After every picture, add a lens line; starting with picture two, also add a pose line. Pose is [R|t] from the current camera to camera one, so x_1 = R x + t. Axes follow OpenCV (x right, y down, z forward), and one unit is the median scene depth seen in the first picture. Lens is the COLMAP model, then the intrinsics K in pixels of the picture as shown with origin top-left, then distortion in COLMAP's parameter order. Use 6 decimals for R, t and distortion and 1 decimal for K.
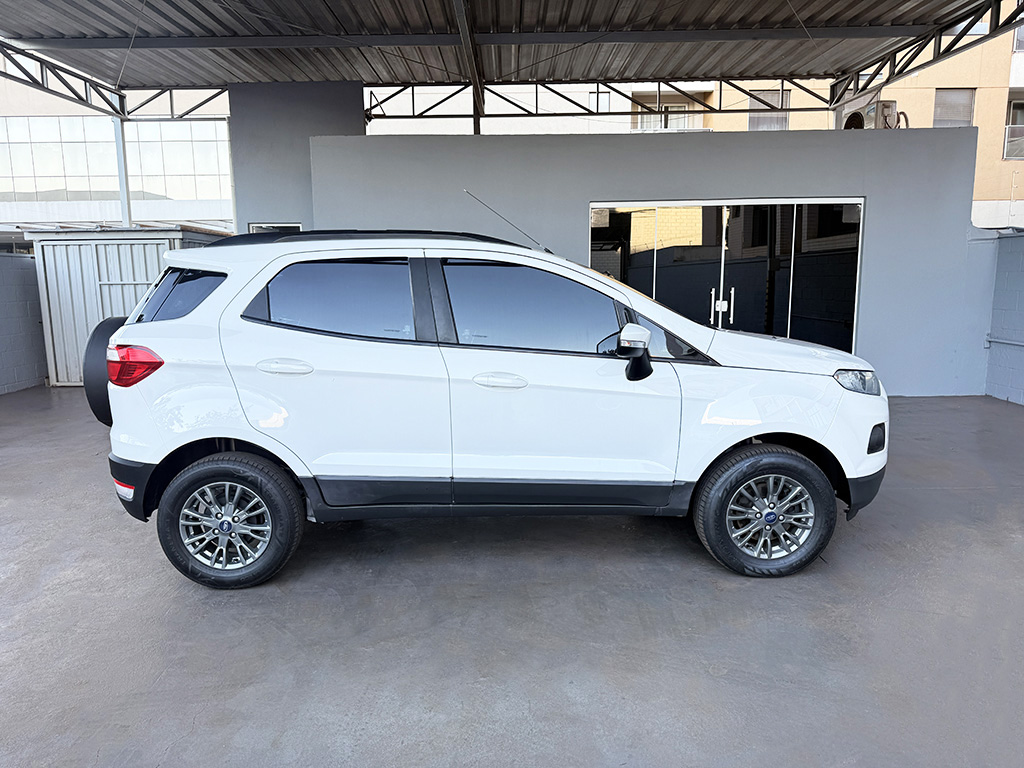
lens RADIAL K [[722.2, 0, 508.4], [0, 722.2, 391.3], [0, 0, 1]] dist [0.077111, -0.093569]
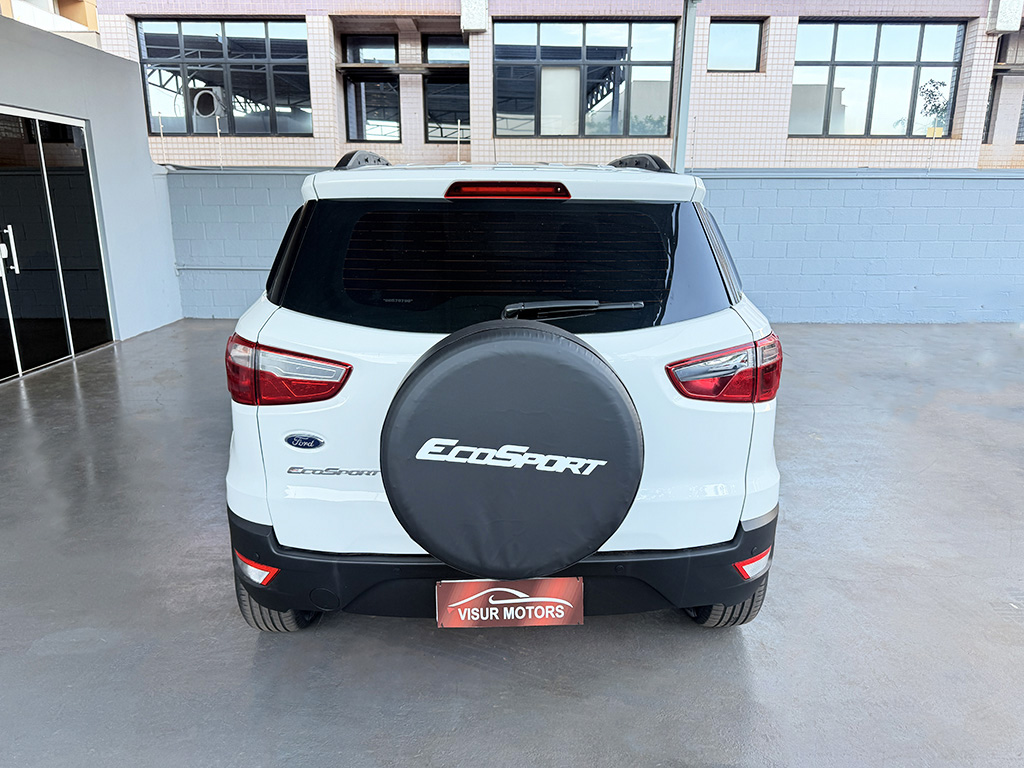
lens RADIAL K [[727.4, 0, 517.4], [0, 727.4, 389.8], [0, 0, 1]] dist [0.038432, -0.036984]
pose [[0.002472, -0.244910, 0.969543, -0.466603], [0.158492, 0.957387, 0.241435, -0.081487], [-0.987357, 0.153068, 0.041183, 0.486448]]
